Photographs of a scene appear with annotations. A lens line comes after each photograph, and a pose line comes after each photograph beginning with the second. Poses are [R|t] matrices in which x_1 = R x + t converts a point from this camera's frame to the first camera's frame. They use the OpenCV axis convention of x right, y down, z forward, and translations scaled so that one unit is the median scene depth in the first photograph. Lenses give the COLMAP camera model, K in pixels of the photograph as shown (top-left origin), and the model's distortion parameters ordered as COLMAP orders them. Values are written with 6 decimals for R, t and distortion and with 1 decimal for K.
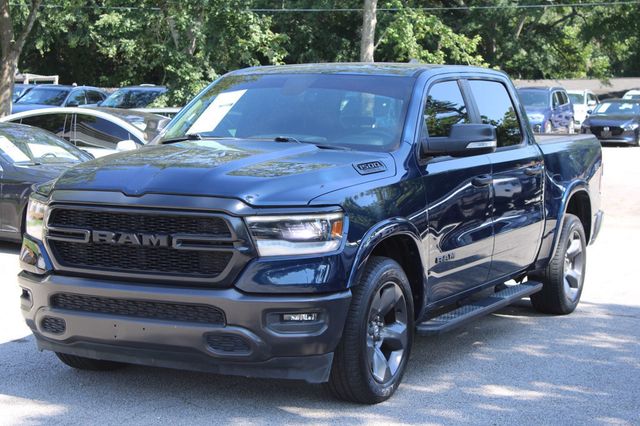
lens RADIAL K [[1344.3, 0, 320.0], [0, 1344.3, 213.0], [0, 0, 1]] dist [0.038055, 0.000000]
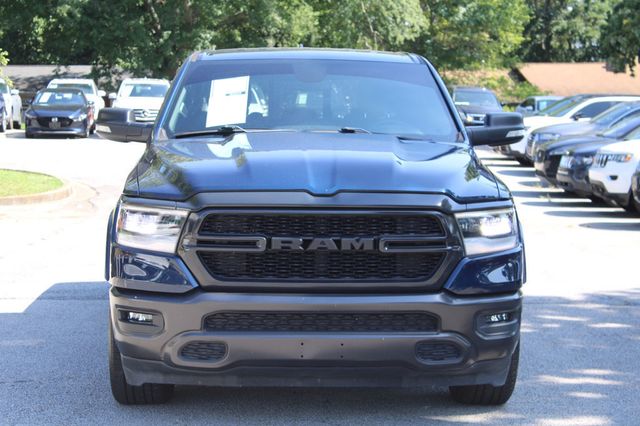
lens RADIAL K [[1433.4, 0, 320.0], [0, 1433.4, 212.8], [0, 0, 1]] dist [0.003995, 0.000000]
pose [[0.858144, -0.038405, 0.511971, -0.613173], [0.037191, 0.999229, 0.012617, -0.013003], [-0.512060, 0.008214, 0.858910, 0.188321]]
